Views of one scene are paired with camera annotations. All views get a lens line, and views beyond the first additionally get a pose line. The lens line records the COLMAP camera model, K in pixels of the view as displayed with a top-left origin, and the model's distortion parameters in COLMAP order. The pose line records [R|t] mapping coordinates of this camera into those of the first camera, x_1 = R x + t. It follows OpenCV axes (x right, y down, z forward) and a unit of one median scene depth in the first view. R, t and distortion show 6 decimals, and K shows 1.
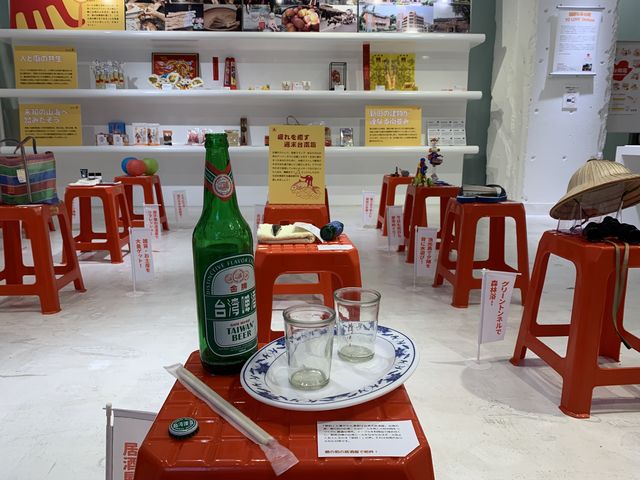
lens RADIAL K [[471.0, 0, 320.0], [0, 471.0, 240.0], [0, 0, 1]] dist [0.001274, -0.005724]
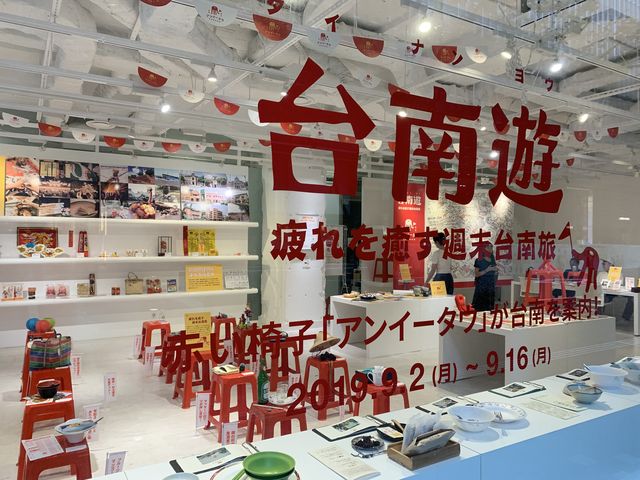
lens RADIAL K [[471.0, 0, 320.0], [0, 471.0, 240.0], [0, 0, 1]] dist [0.001274, -0.005724]
pose [[0.870249, 0.011177, 0.492486, -0.282884], [0.087226, 0.980449, -0.176383, -0.065597], [-0.484829, 0.196454, 0.852260, -0.521421]]
